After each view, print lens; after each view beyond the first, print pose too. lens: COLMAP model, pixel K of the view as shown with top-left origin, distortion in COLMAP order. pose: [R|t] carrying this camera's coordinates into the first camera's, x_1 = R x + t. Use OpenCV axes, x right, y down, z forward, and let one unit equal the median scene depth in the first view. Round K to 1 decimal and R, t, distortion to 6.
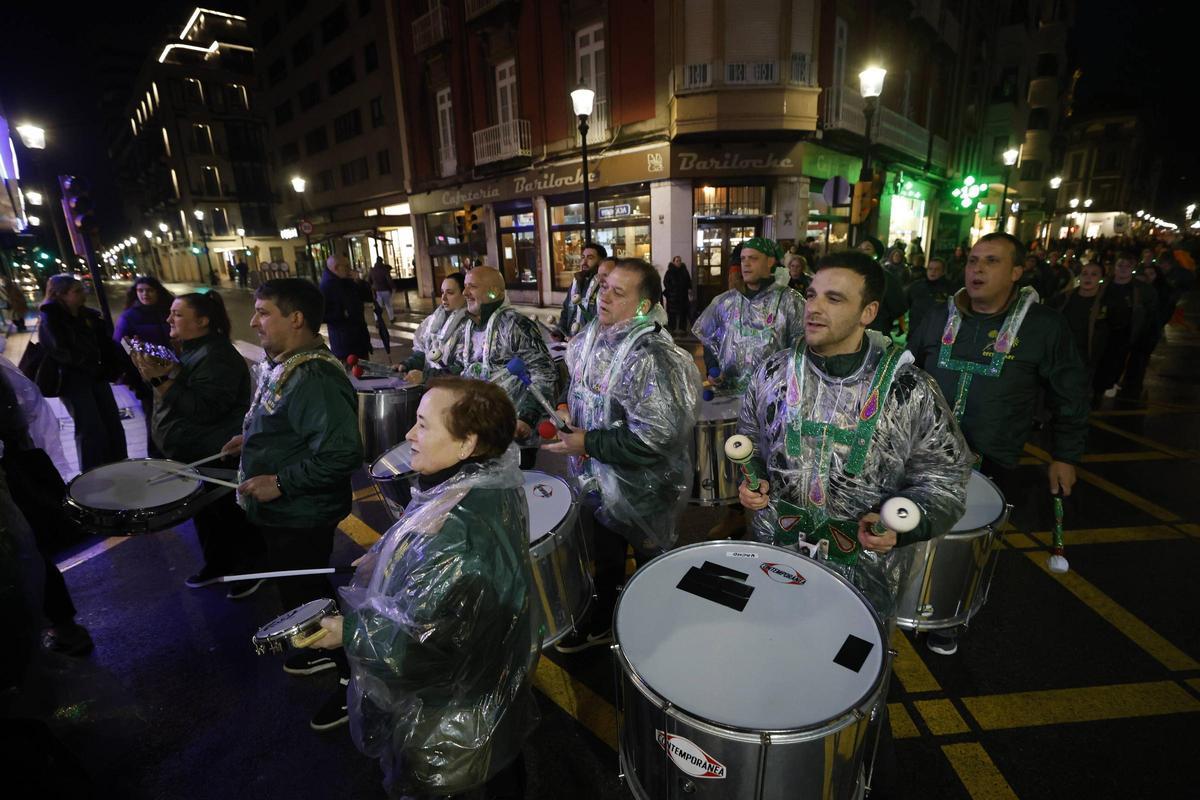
lens RADIAL K [[547.5, 0, 599.3], [0, 547.5, 402.7], [0, 0, 1]] dist [-0.045618, 0.013421]
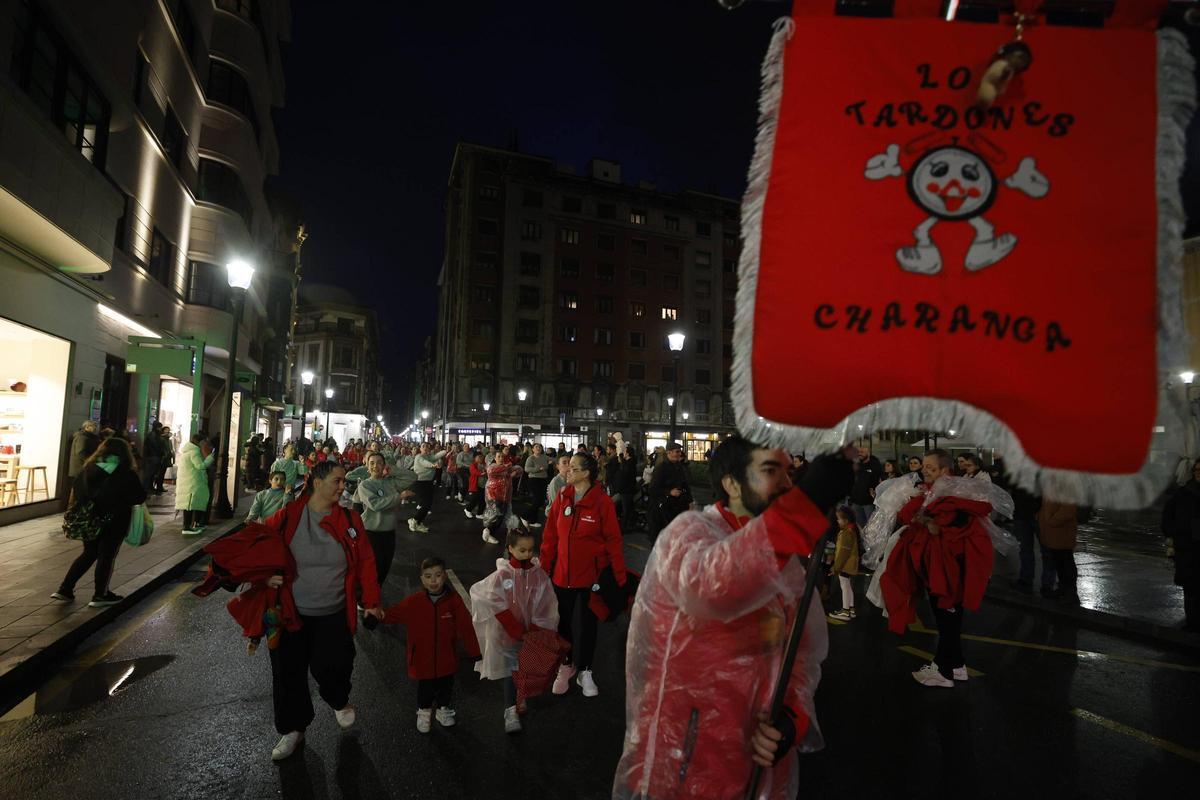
lens RADIAL K [[550.4, 0, 597.1], [0, 550.4, 404.4], [0, 0, 1]] dist [-0.044928, 0.013096]
pose [[0.387739, 0.114507, 0.914629, 0.315531], [0.215364, 0.953537, -0.210677, -0.105399], [-0.896257, 0.278666, 0.345063, 0.343940]]
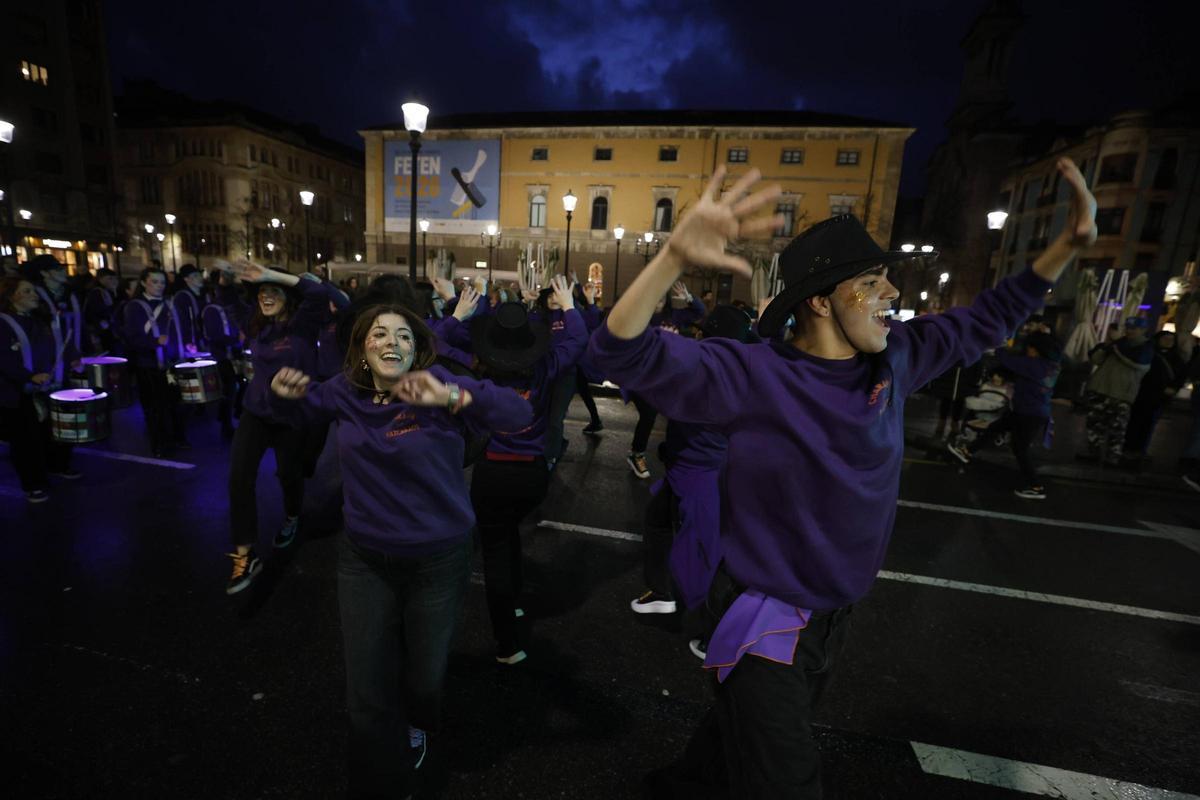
lens RADIAL K [[550.4, 0, 597.1], [0, 550.4, 404.4], [0, 0, 1]] dist [-0.044928, 0.013096]
pose [[-0.533240, -0.170404, 0.828624, 0.243501], [0.187460, 0.931350, 0.312164, -0.100132], [-0.824933, 0.321792, -0.464689, 0.328854]]
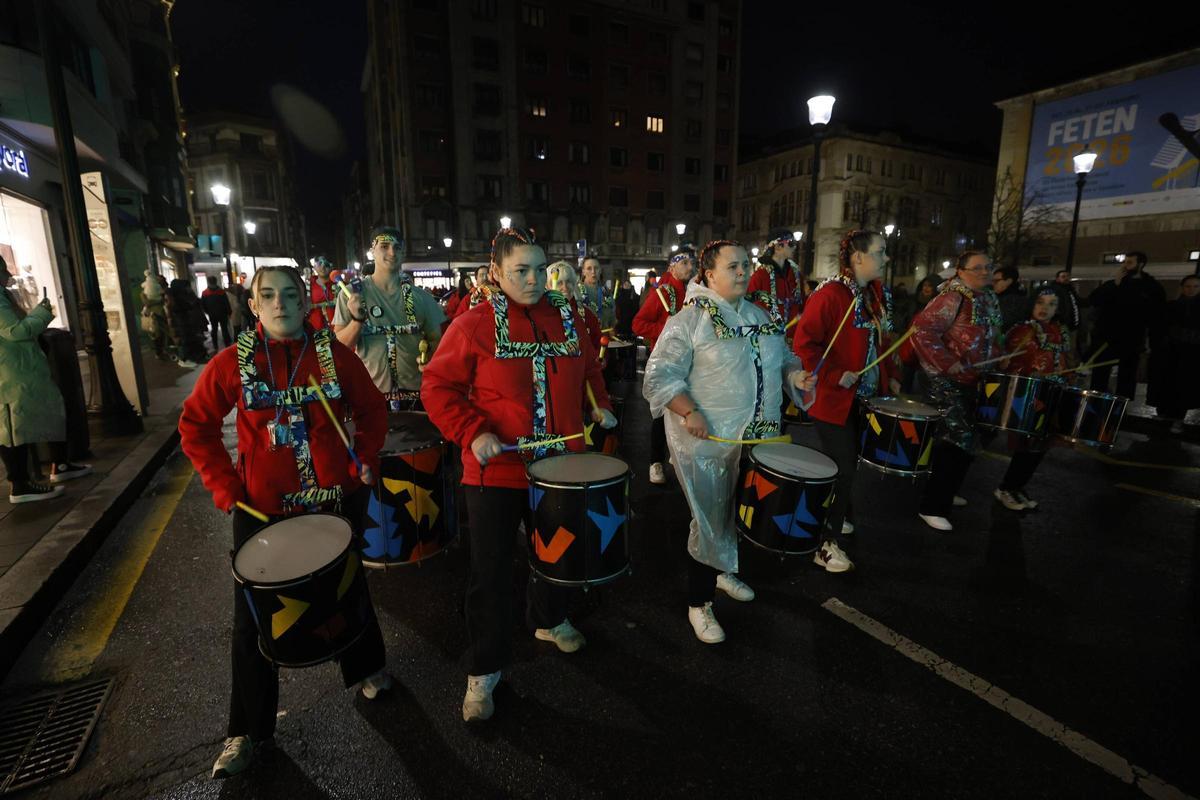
lens RADIAL K [[558.0, 0, 598.7], [0, 558.0, 405.4], [0, 0, 1]] dist [-0.045649, 0.014132]
pose [[0.292070, -0.160837, 0.942776, 0.368734], [0.255287, 0.963103, 0.085218, -0.123780], [-0.921696, 0.215789, 0.322353, 0.417040]]
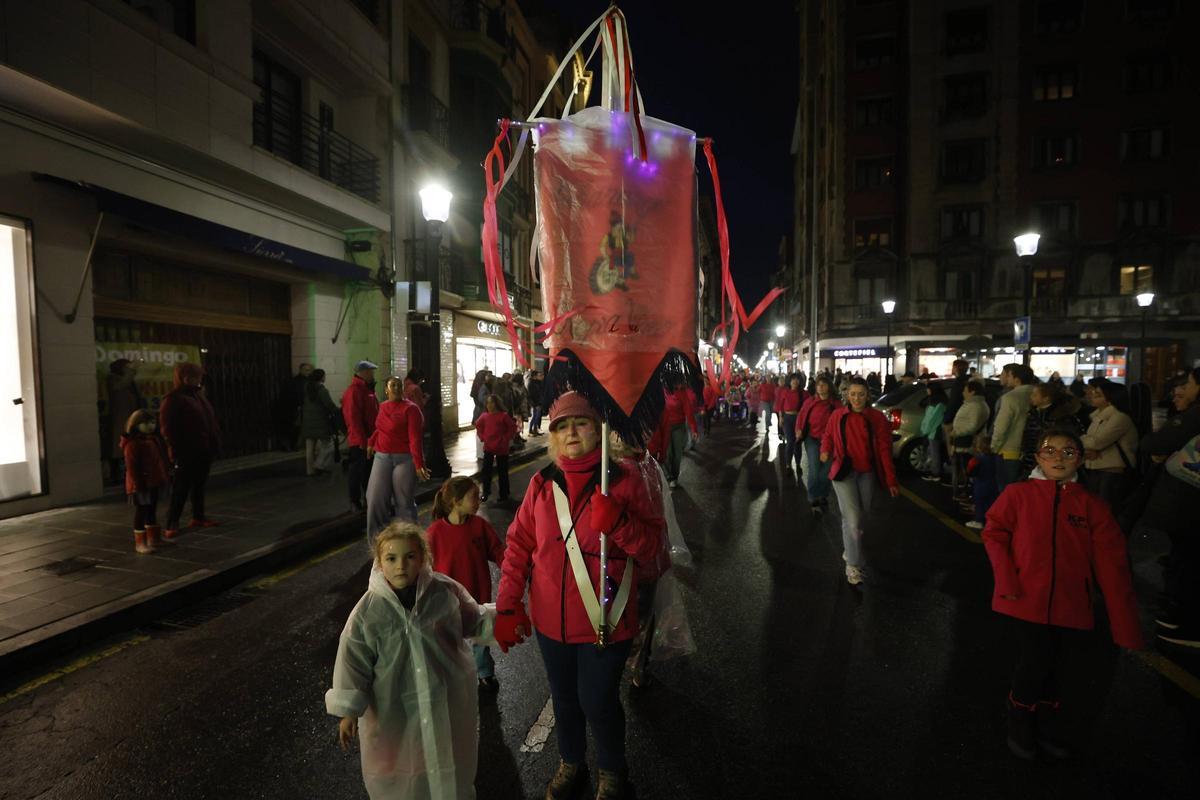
lens RADIAL K [[547.5, 0, 599.3], [0, 547.5, 402.7], [0, 0, 1]] dist [-0.045618, 0.013421]
pose [[0.857641, 0.003966, 0.514233, 0.537859], [0.115289, 0.973034, -0.199785, -0.163055], [-0.501159, 0.230630, 0.834056, 0.520061]]
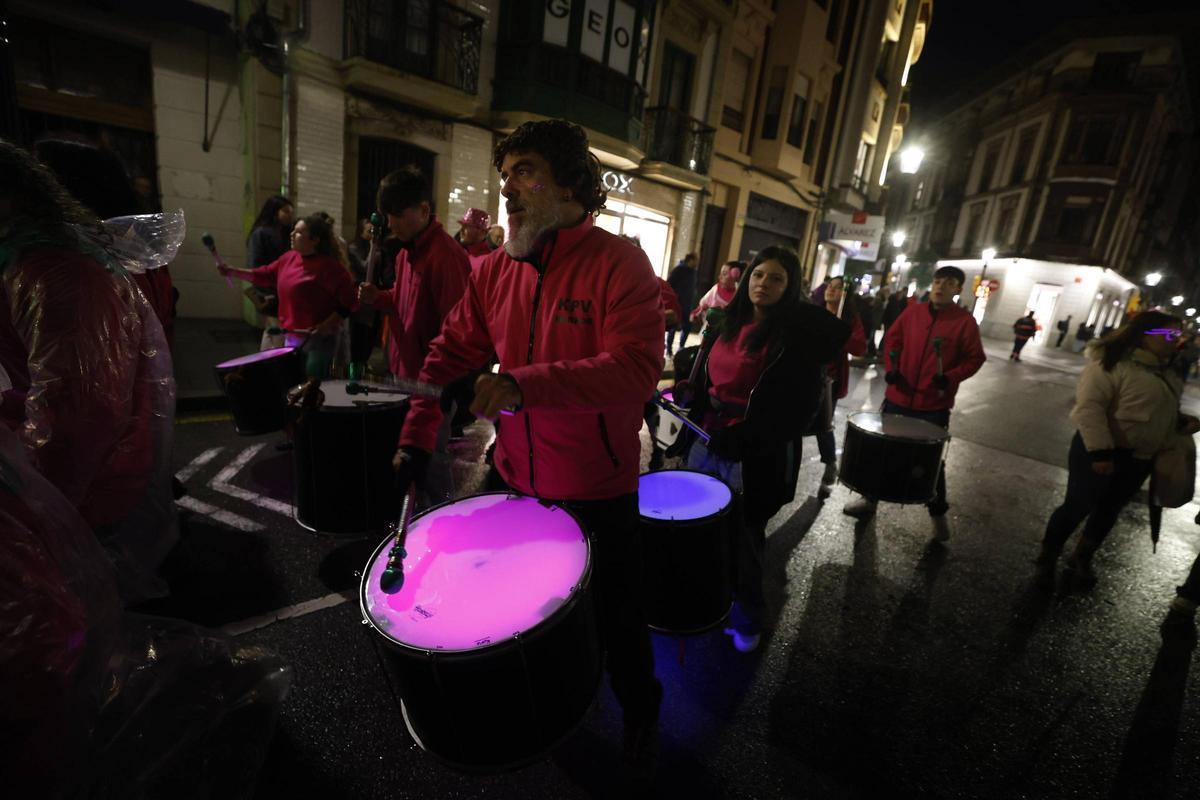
lens RADIAL K [[547.5, 0, 599.3], [0, 547.5, 402.7], [0, 0, 1]] dist [-0.045618, 0.013421]
pose [[0.985295, 0.168151, -0.030309, 0.641340], [-0.168873, 0.985367, -0.023090, -0.184927], [0.025983, 0.027869, 0.999274, 0.593042]]
